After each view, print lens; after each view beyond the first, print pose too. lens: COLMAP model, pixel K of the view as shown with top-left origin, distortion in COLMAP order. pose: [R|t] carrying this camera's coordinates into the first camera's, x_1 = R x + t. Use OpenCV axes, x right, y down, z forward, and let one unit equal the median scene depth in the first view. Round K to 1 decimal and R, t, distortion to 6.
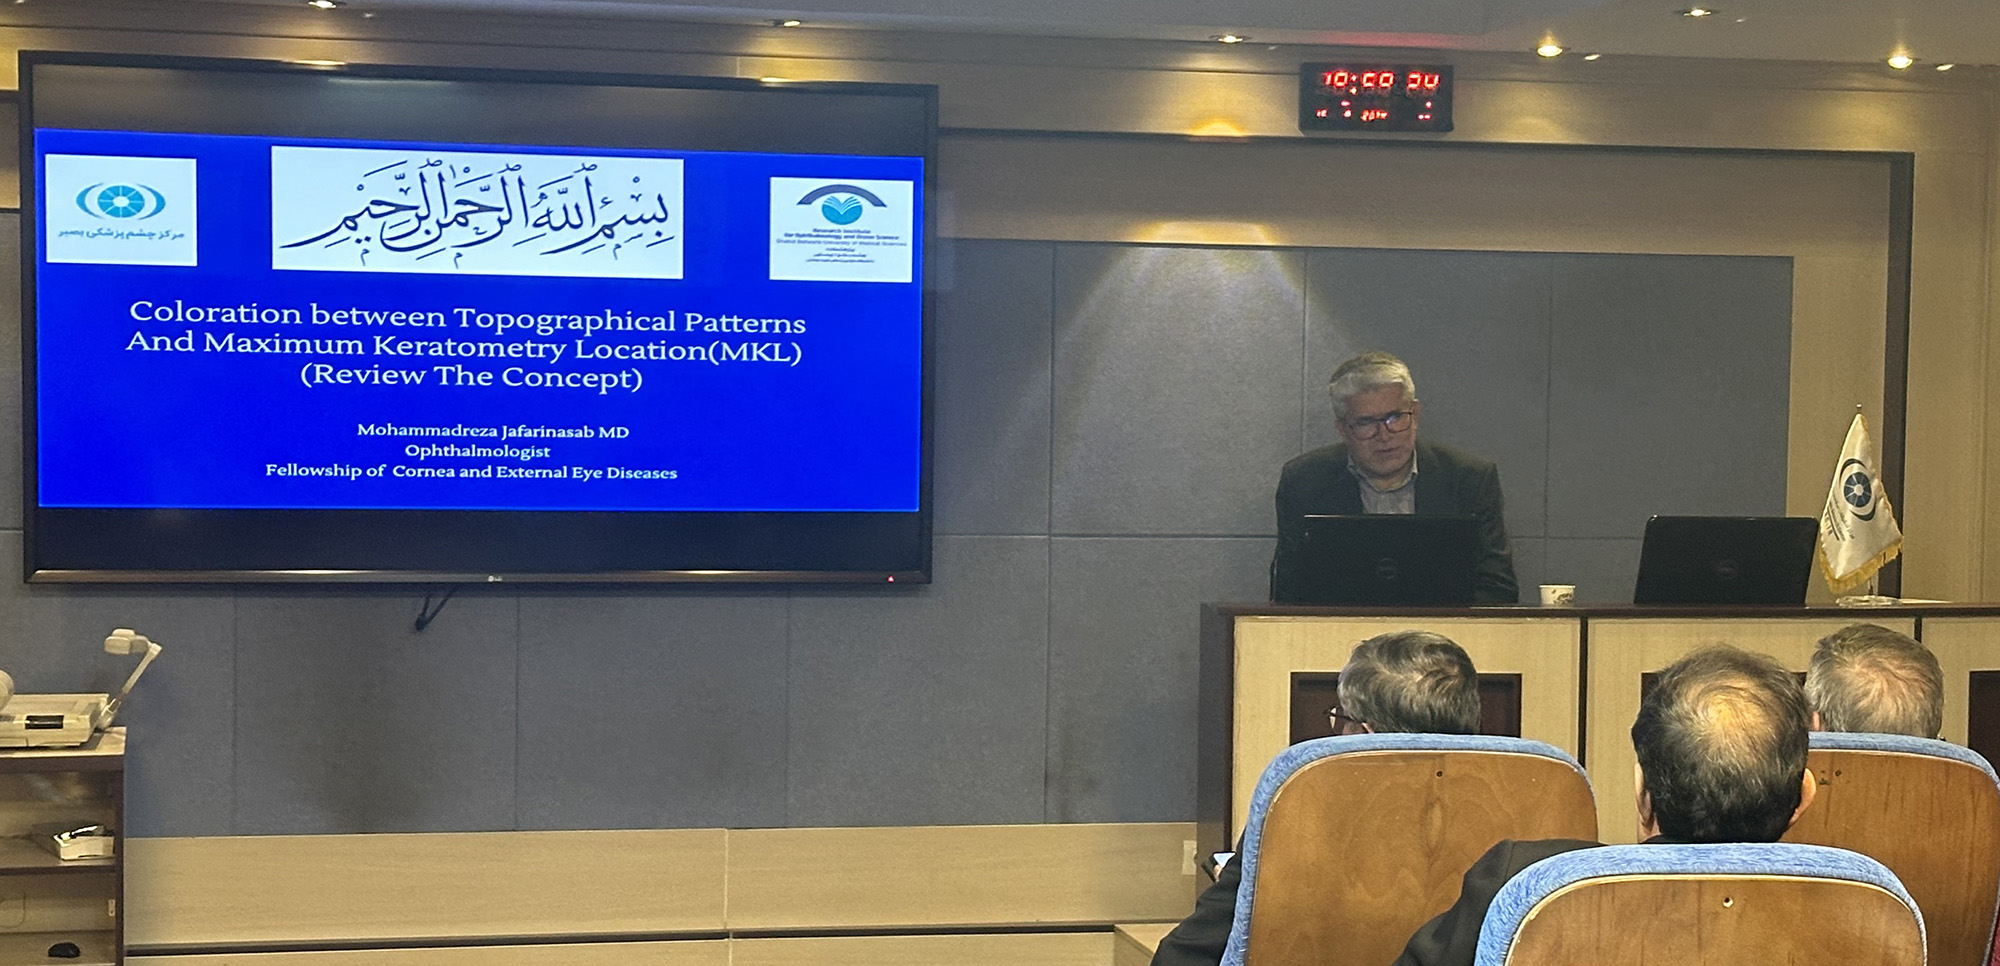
lens RADIAL K [[3697.3, 0, 1133.8], [0, 3697.3, 581.9], [0, 0, 1]] dist [0.160522, 0.000000]
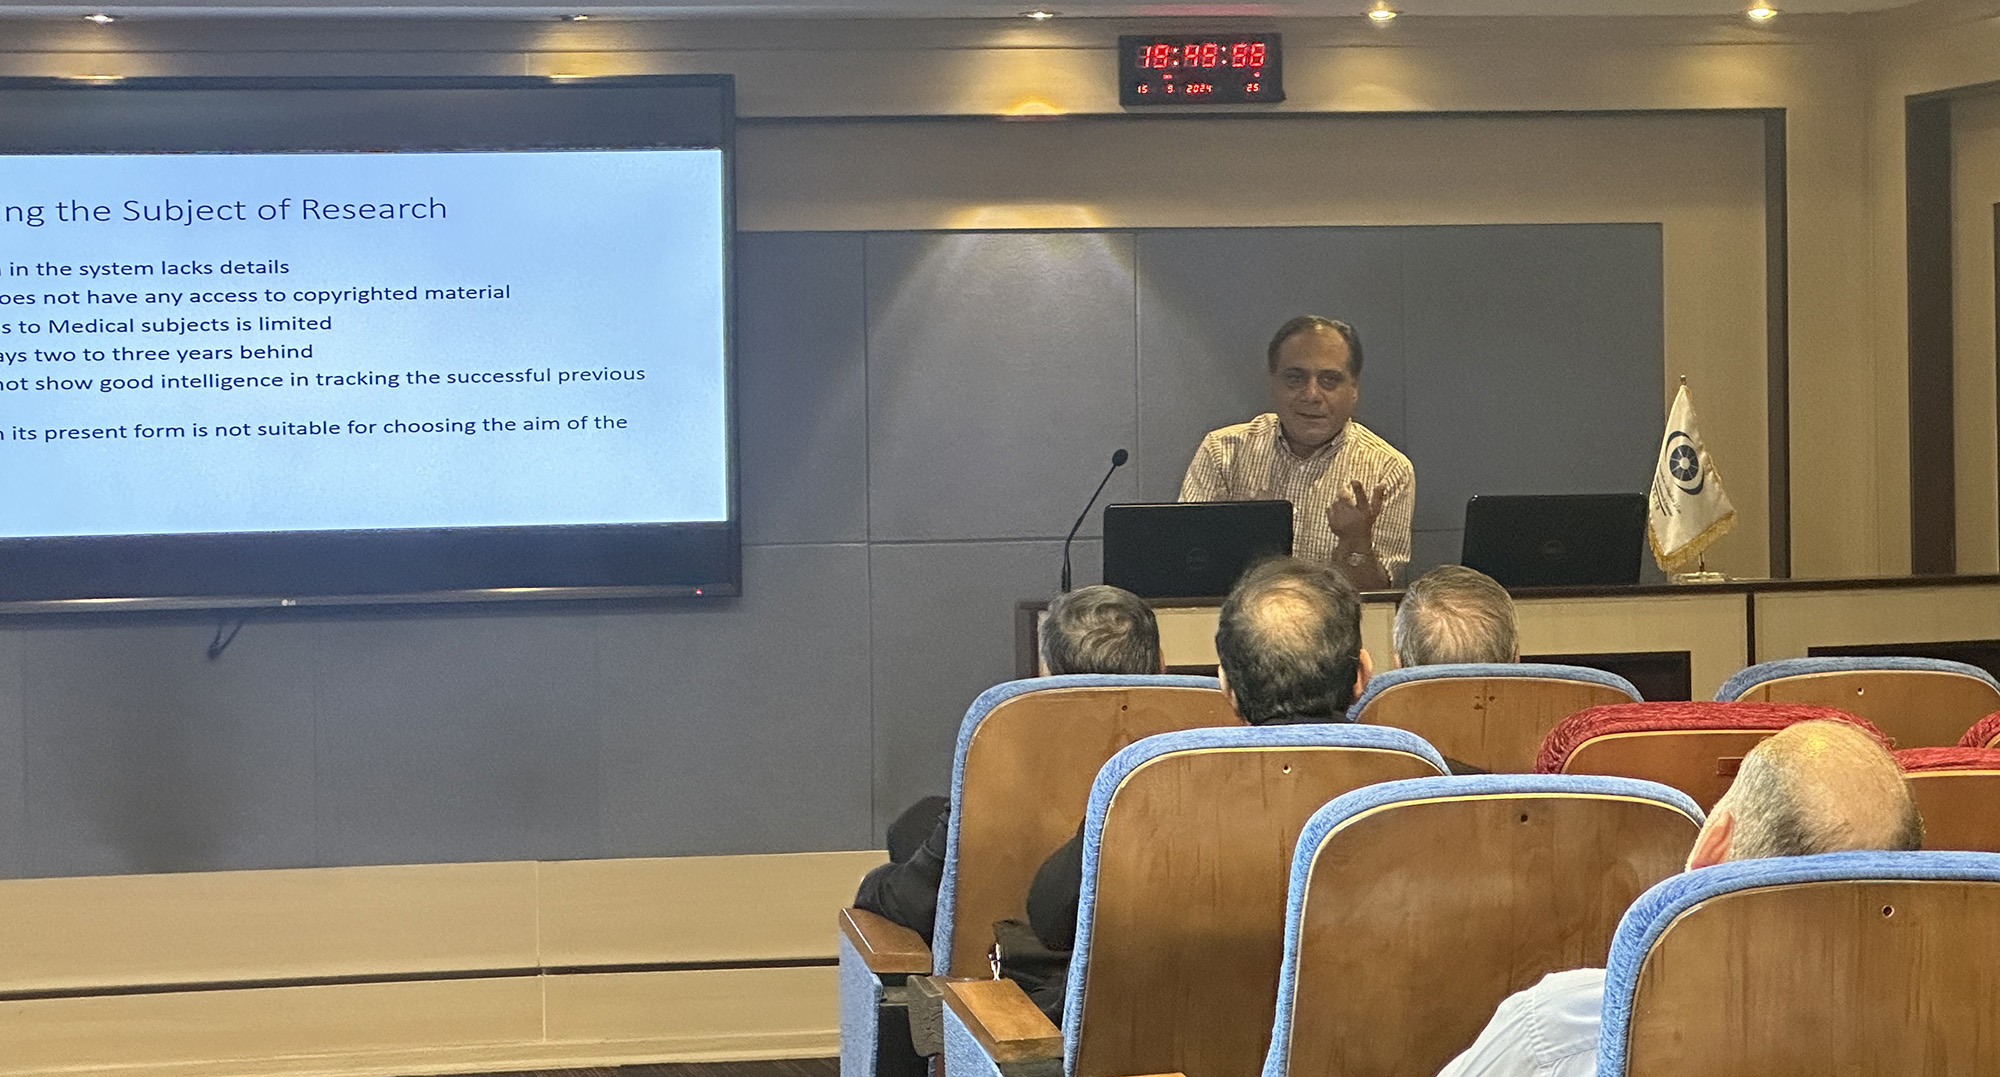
lens RADIAL K [[4917.0, 0, 899.6], [0, 4917.0, 530.0], [0, 0, 1]] dist [0.088338, 0.000000]
pose [[0.998219, -0.030508, -0.051267, 0.049990], [0.028999, 0.999131, -0.029924, 0.022159], [0.052136, 0.028384, 0.998237, -0.254667]]
